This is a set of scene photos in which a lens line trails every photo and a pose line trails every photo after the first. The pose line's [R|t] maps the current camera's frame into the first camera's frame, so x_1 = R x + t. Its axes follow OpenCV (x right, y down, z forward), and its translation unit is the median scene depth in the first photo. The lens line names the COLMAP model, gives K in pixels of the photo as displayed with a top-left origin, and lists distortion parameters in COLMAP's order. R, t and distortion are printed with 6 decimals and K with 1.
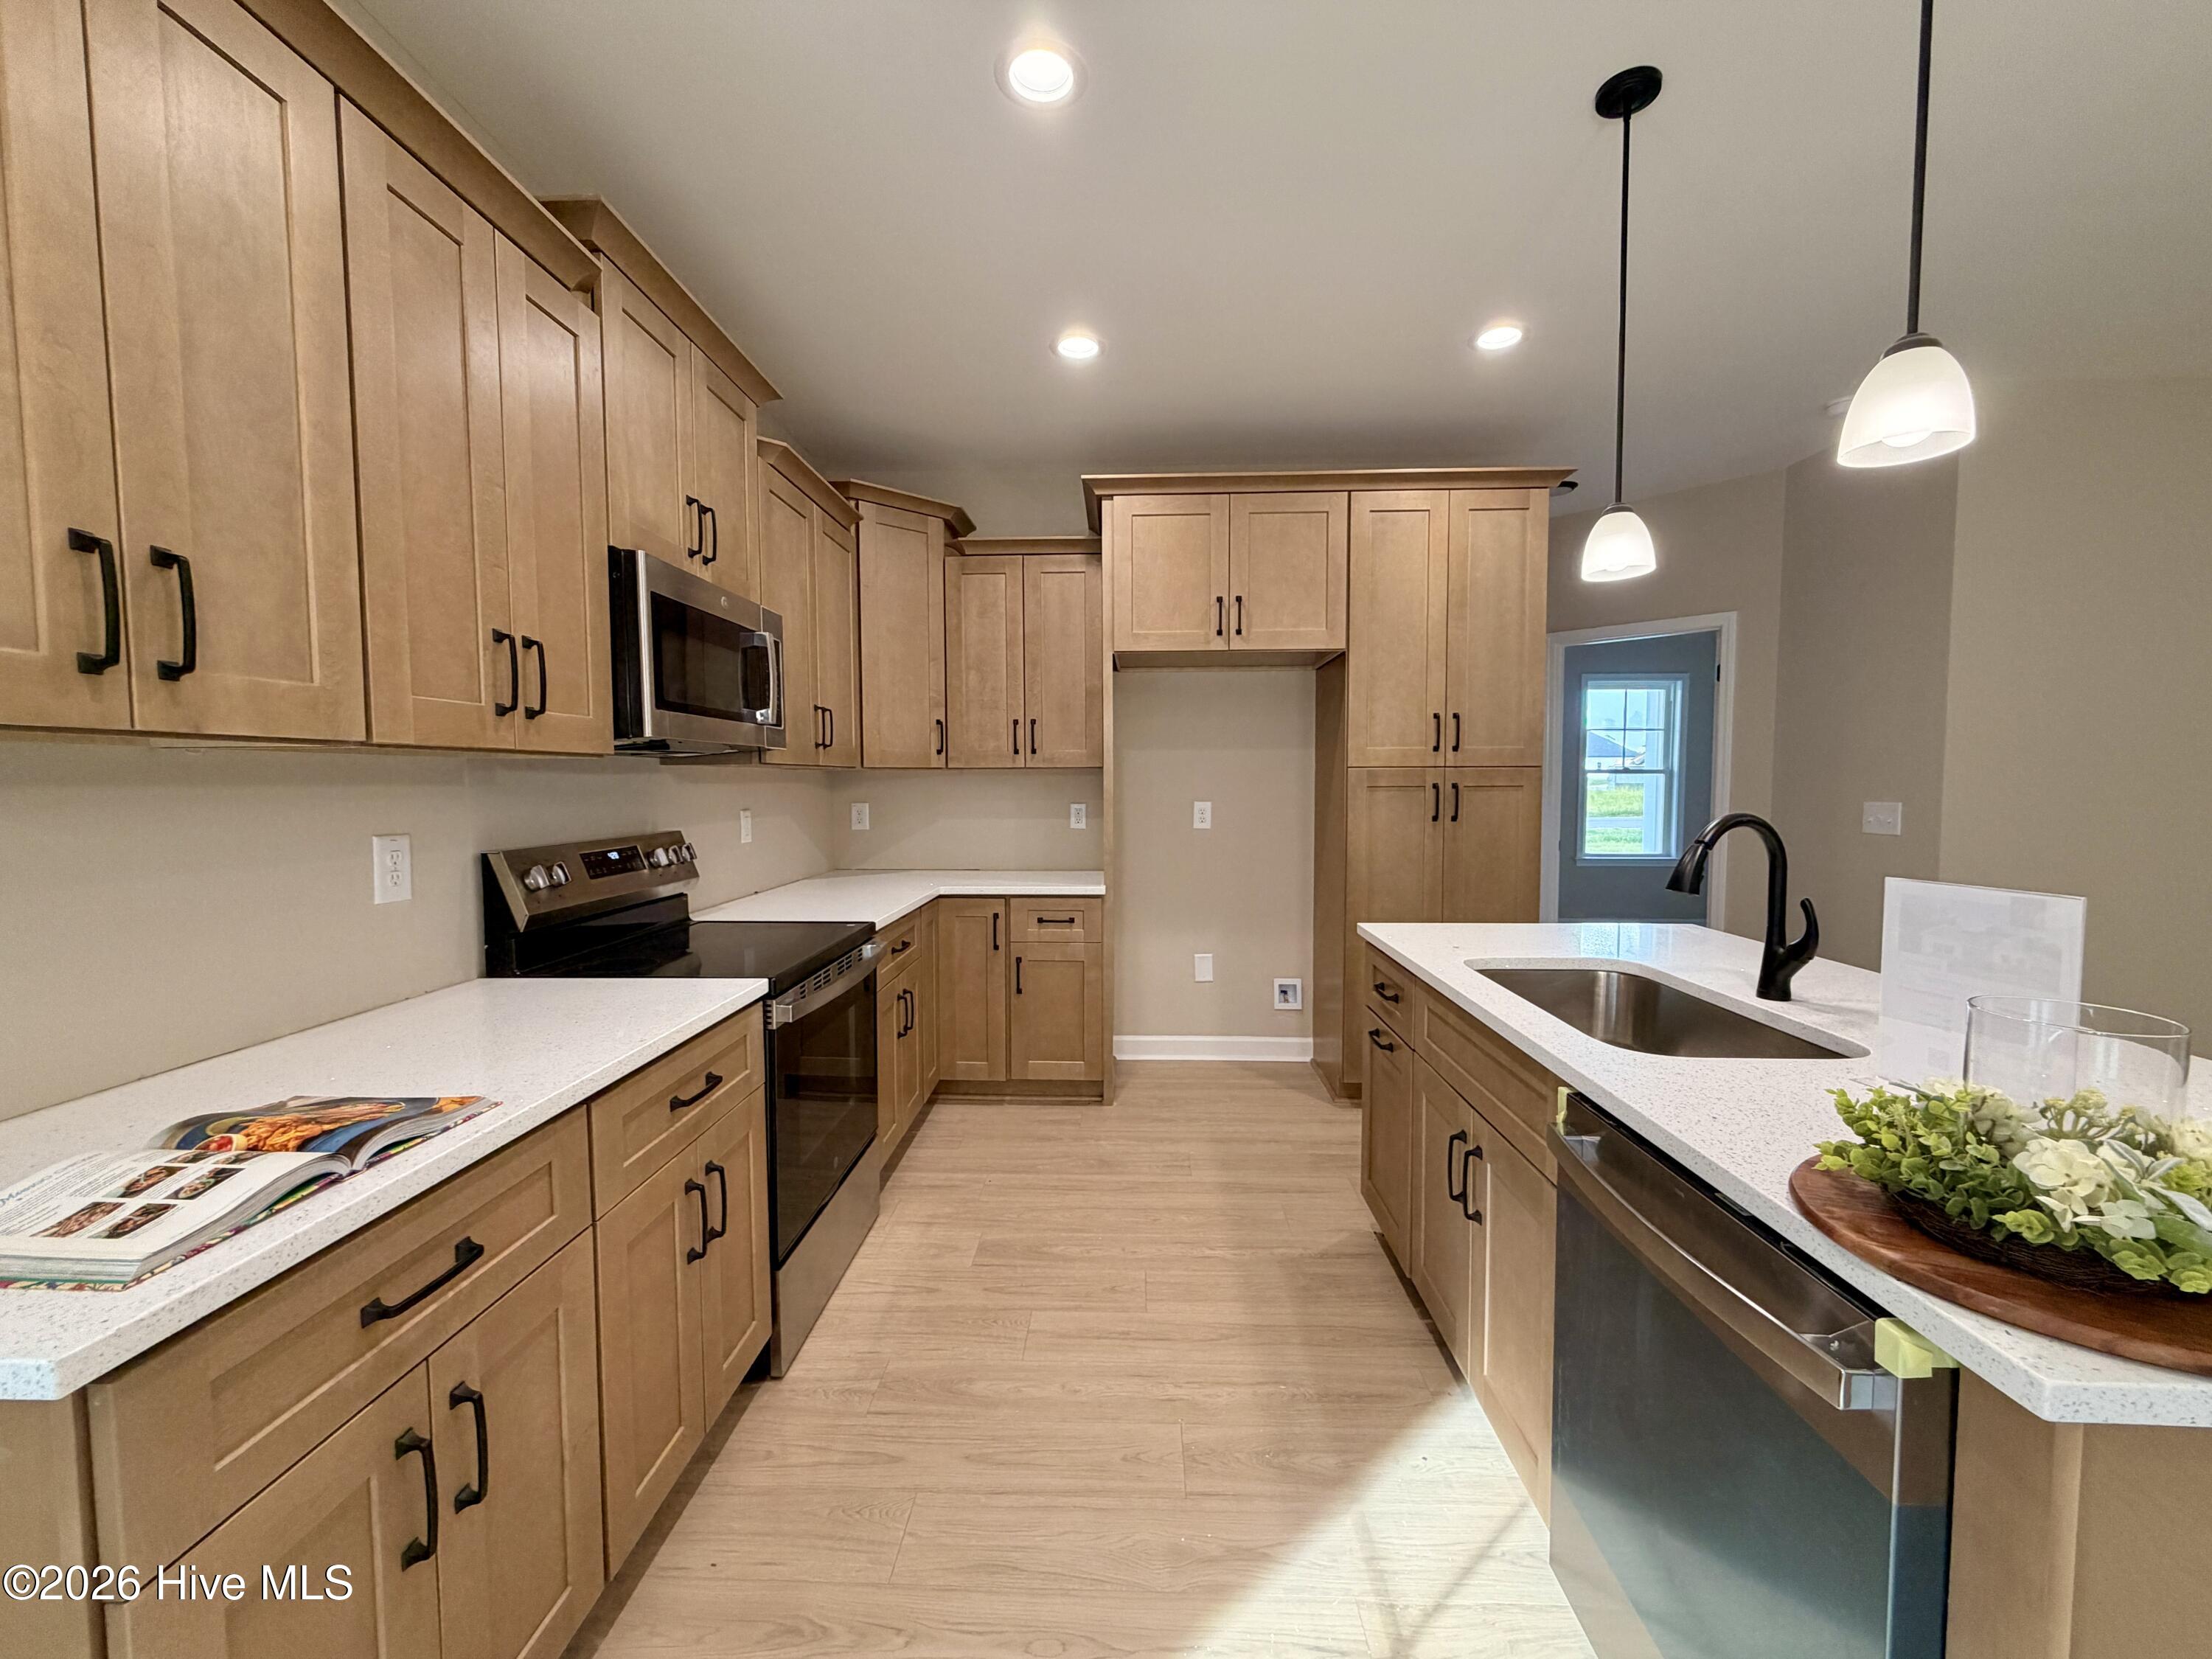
lens RADIAL K [[876.4, 0, 1098.3], [0, 876.4, 833.5], [0, 0, 1]] dist [0.003980, 0.000137]
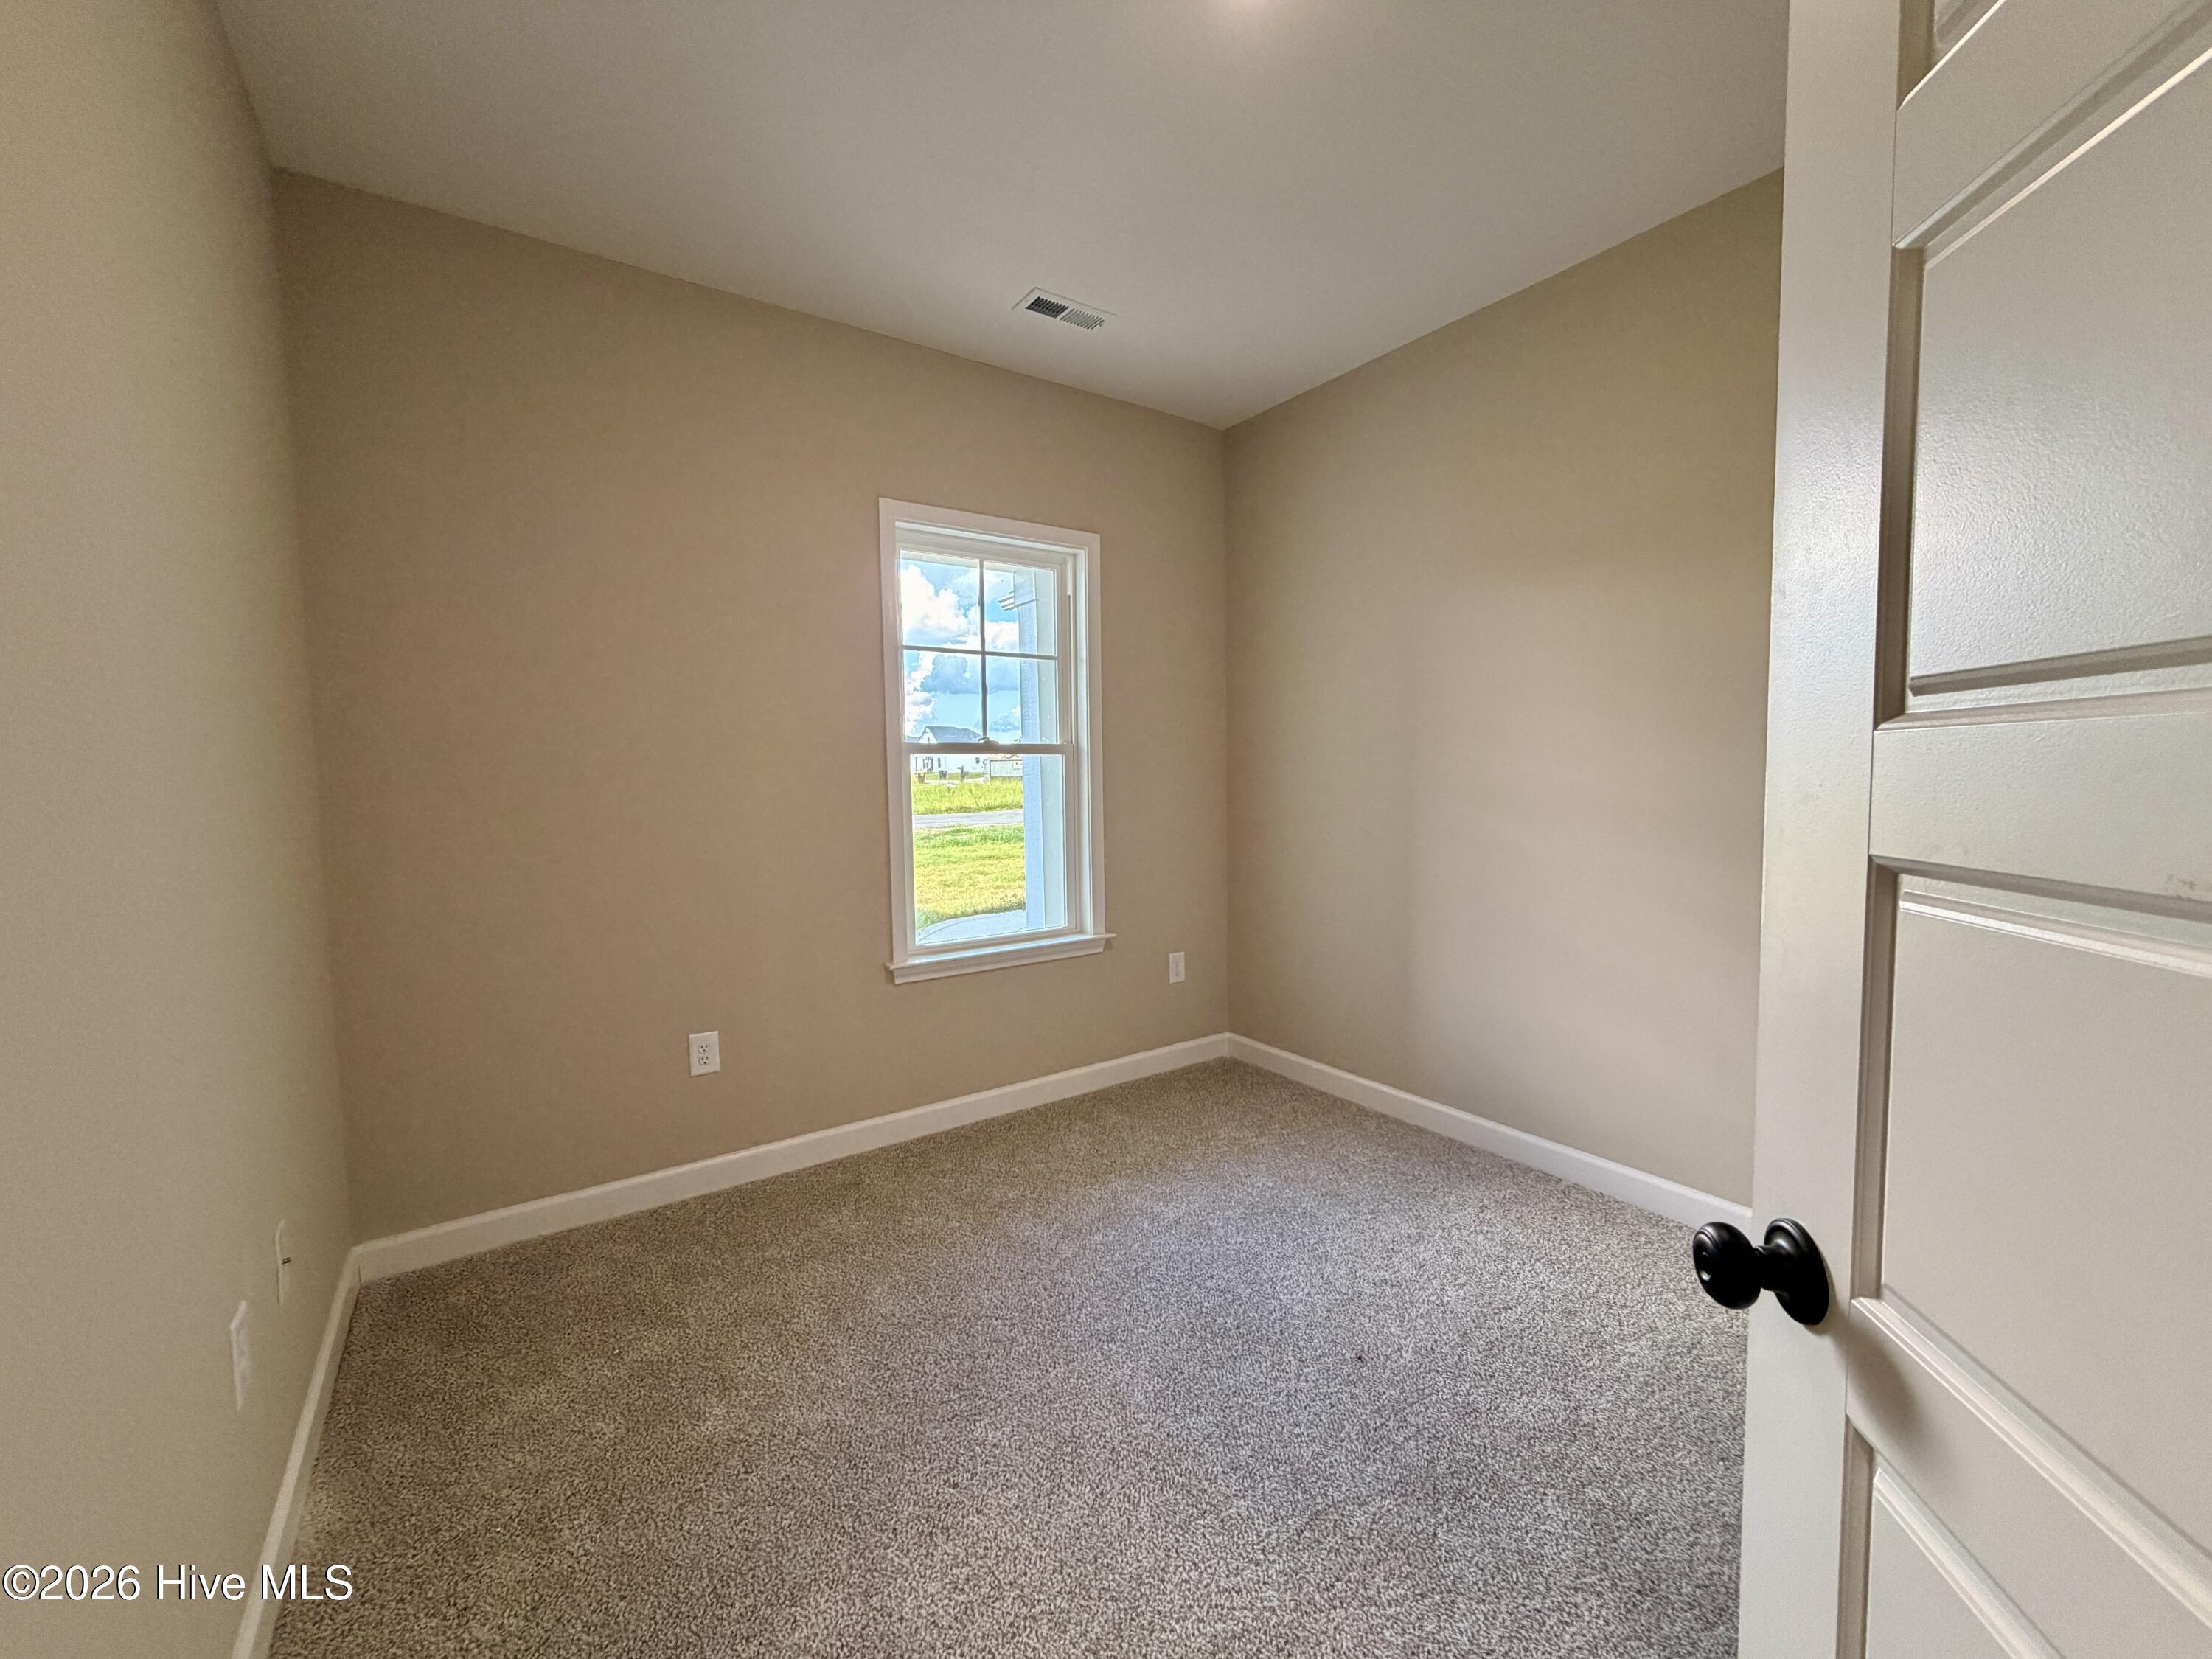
lens RADIAL K [[876.4, 0, 1105.2], [0, 876.4, 830.3], [0, 0, 1]] dist [0.003980, 0.000137]
pose [[0.790197, -0.052217, 0.610624, 0.379231], [0.051702, 0.998492, 0.018479, -0.035742], [-0.610668, 0.016968, 0.791705, 0.623102]]
